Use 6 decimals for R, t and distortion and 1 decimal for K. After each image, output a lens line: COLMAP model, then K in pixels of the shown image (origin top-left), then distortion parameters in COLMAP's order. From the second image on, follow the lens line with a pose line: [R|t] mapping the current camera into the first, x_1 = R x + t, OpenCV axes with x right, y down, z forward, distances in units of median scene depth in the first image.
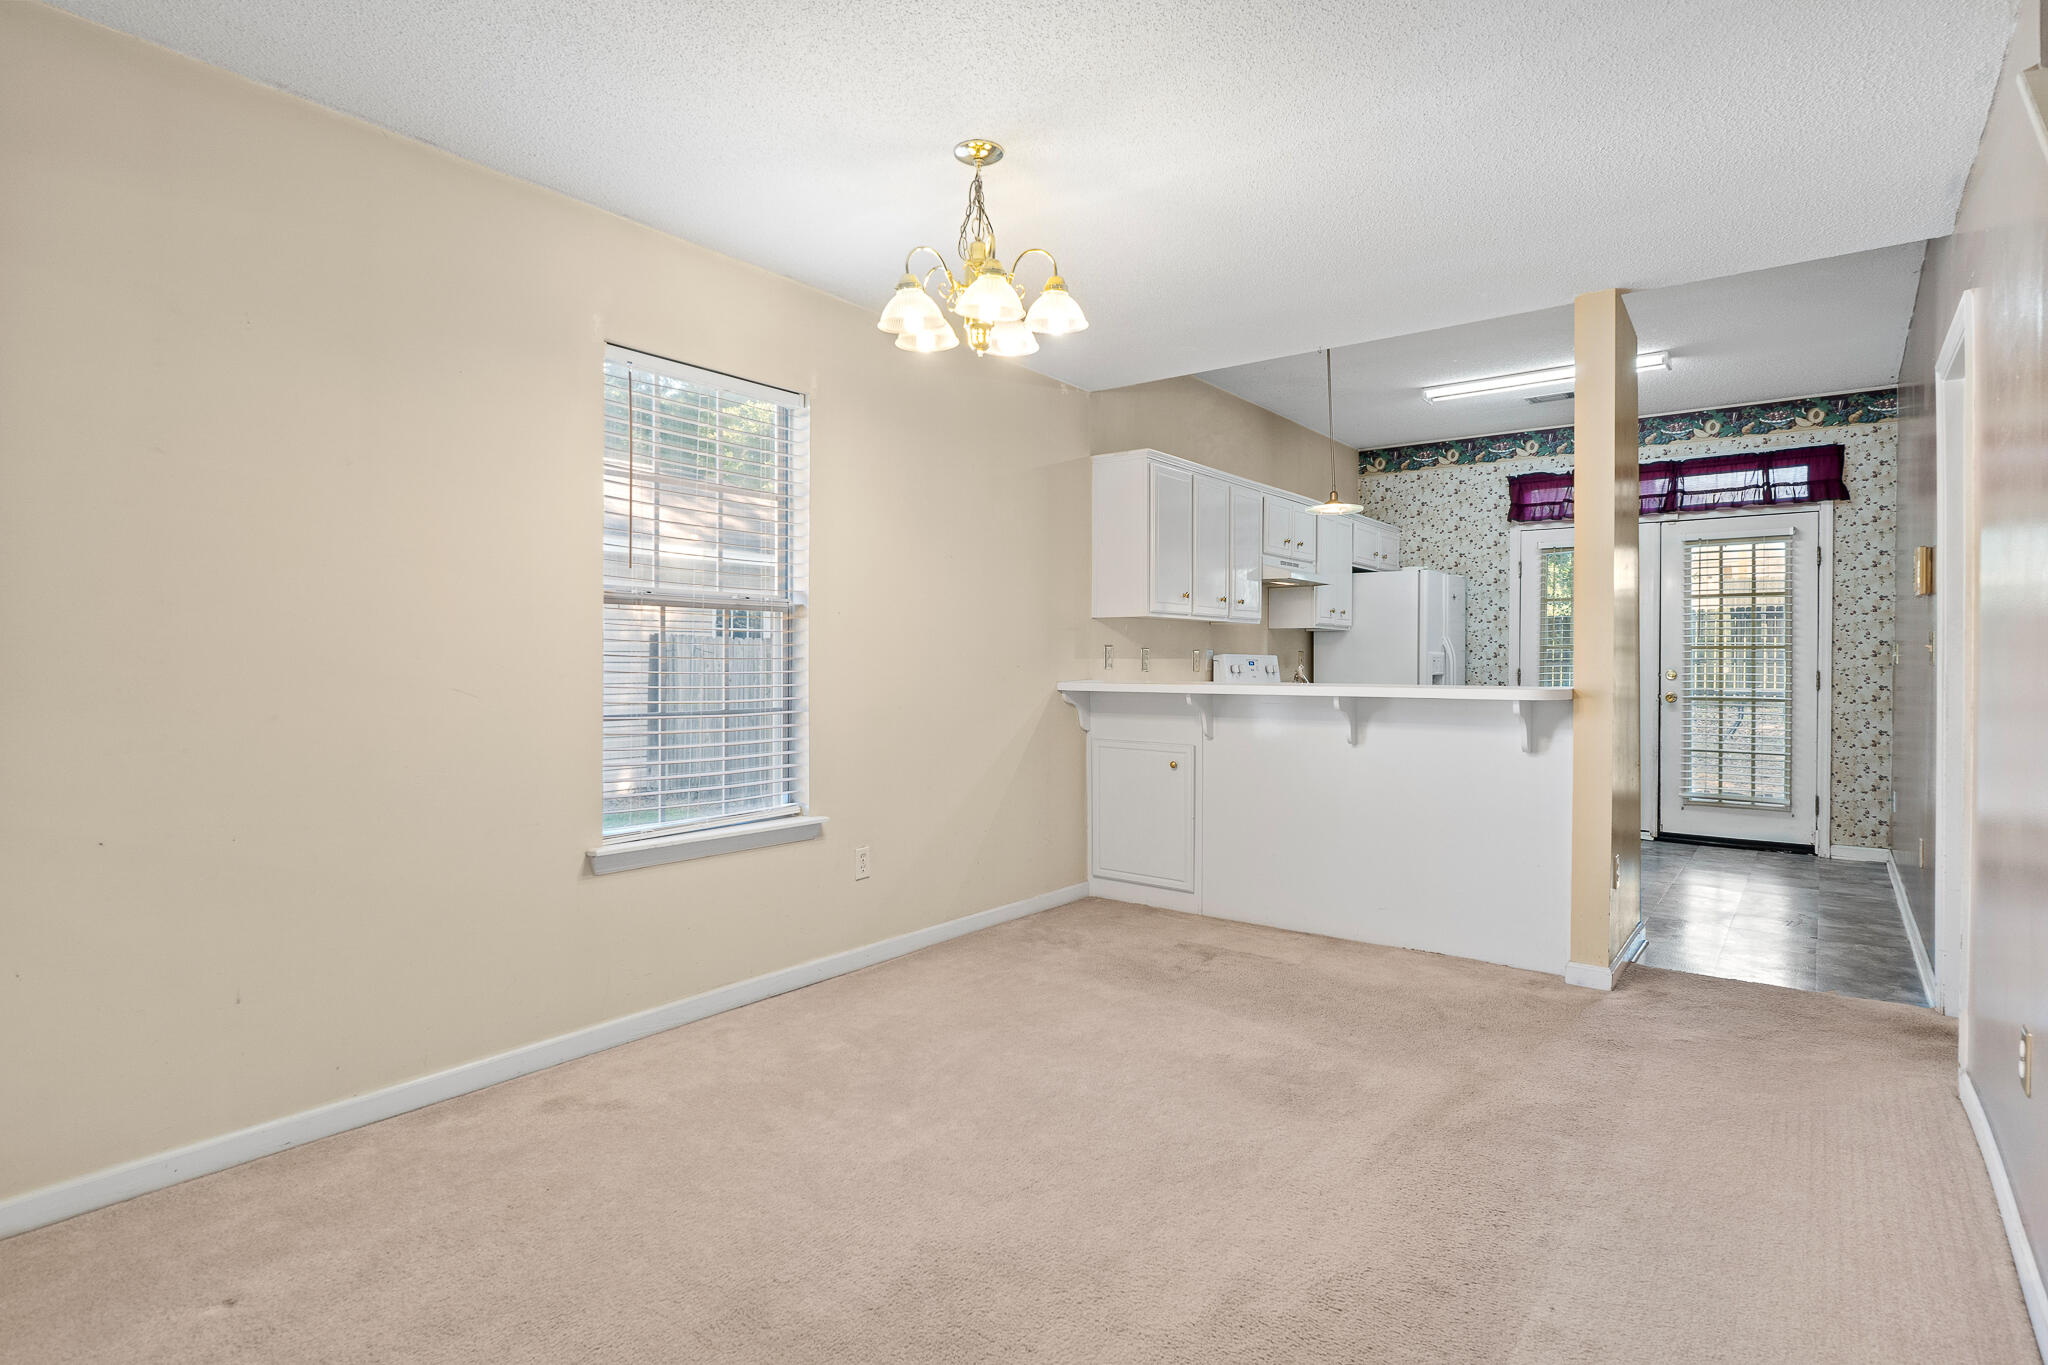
lens RADIAL K [[1089.2, 0, 1024.4], [0, 1089.2, 649.9], [0, 0, 1]] dist [-0.003437, -0.002248]
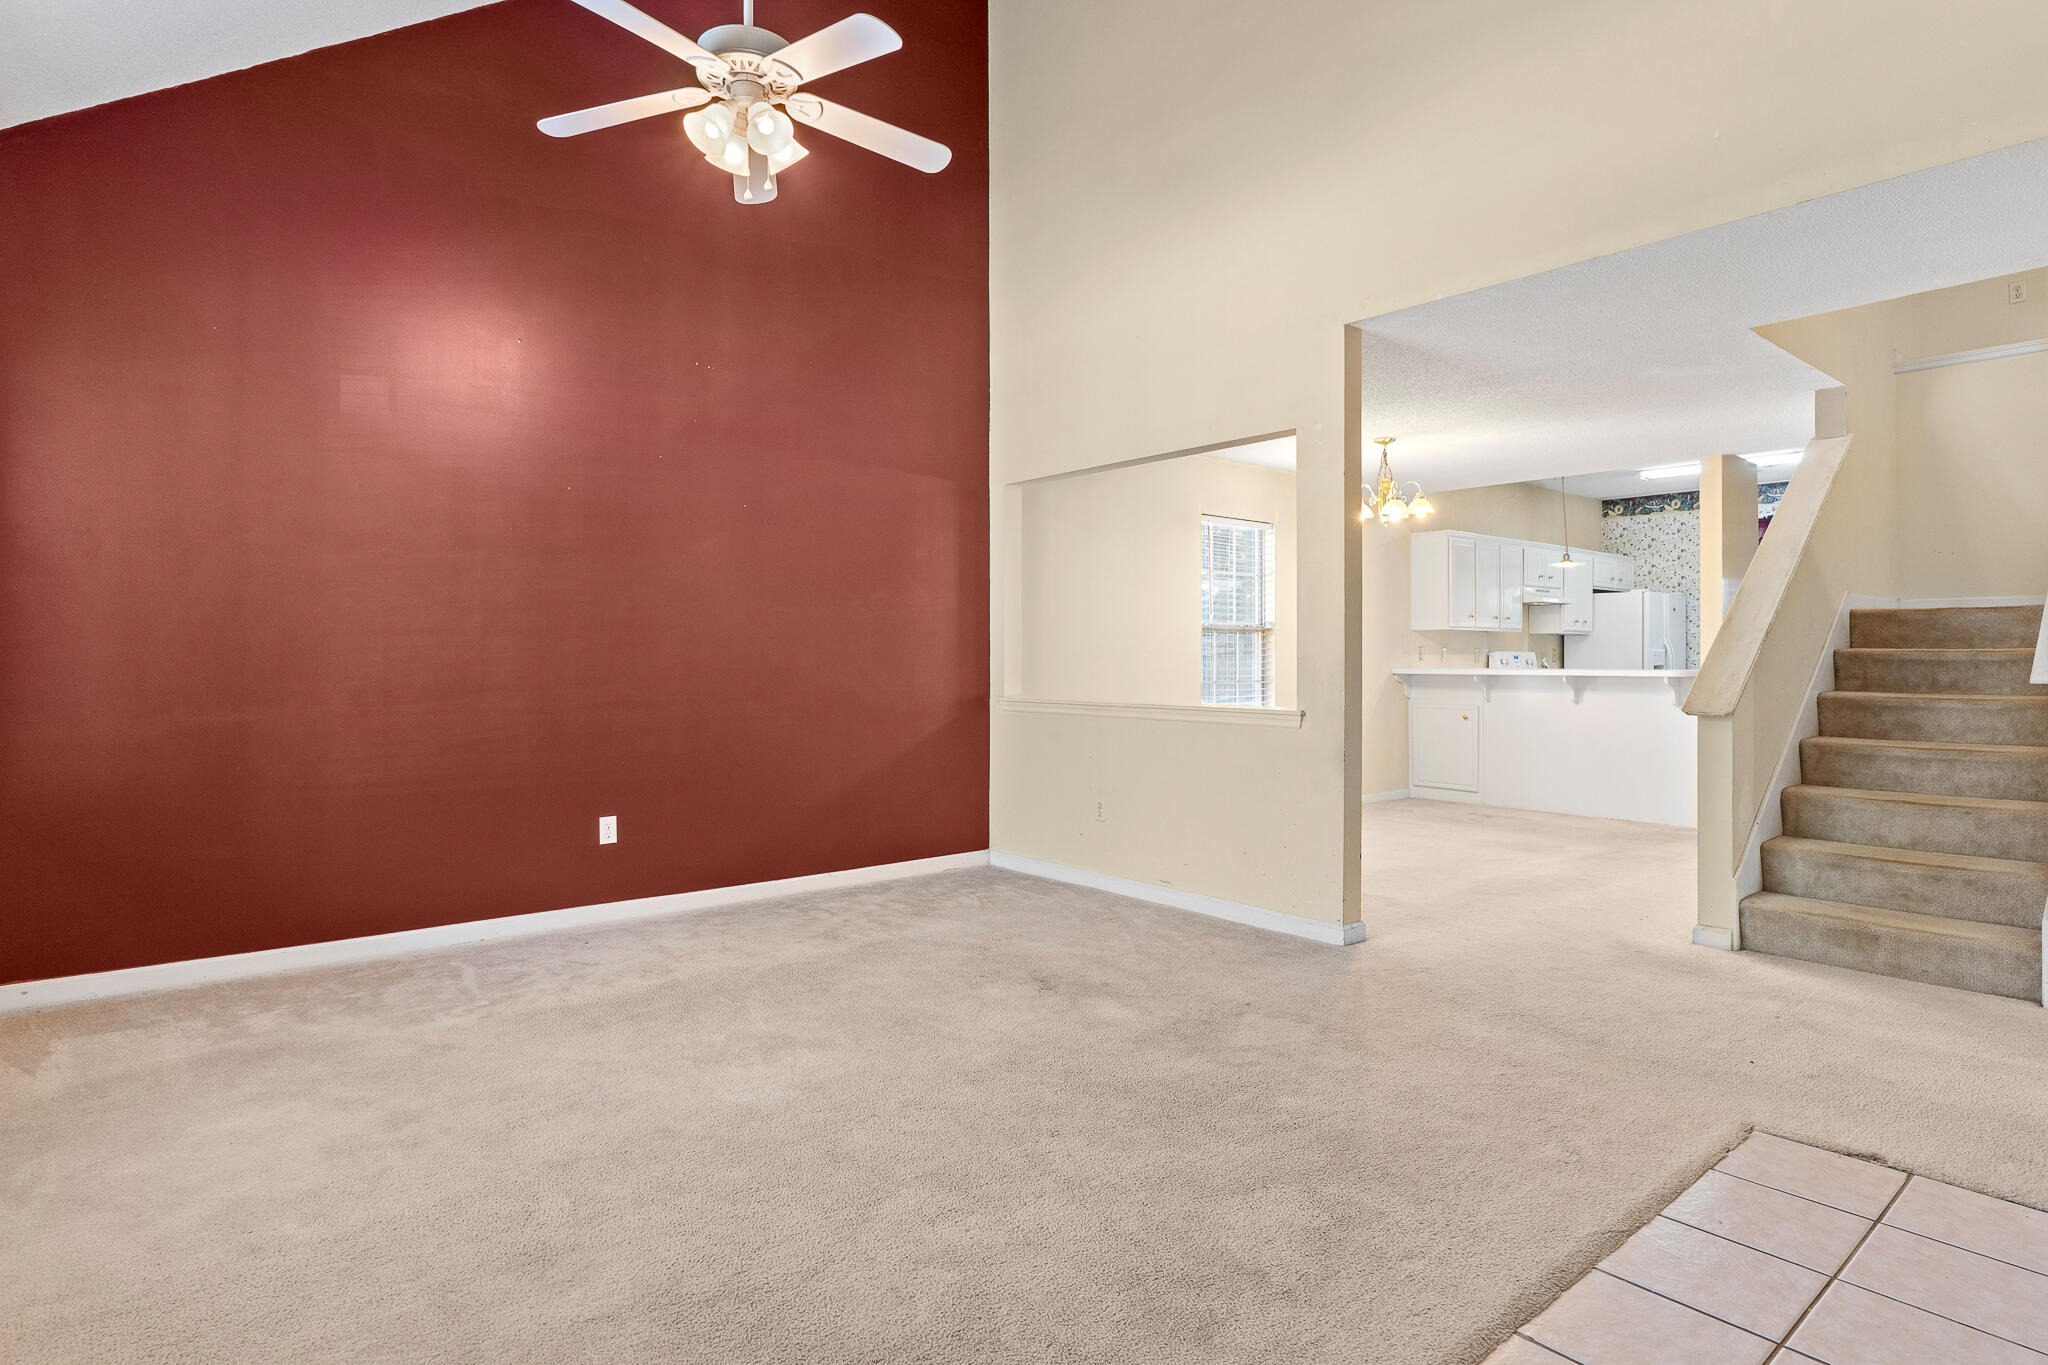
lens RADIAL K [[1089.2, 0, 1024.4], [0, 1089.2, 649.9], [0, 0, 1]] dist [-0.003437, -0.002248]
pose [[0.974558, -0.004179, -0.224097, -0.112507], [0.005005, 0.999983, 0.003117, -0.005972], [0.224080, -0.004159, 0.974562, -0.598196]]
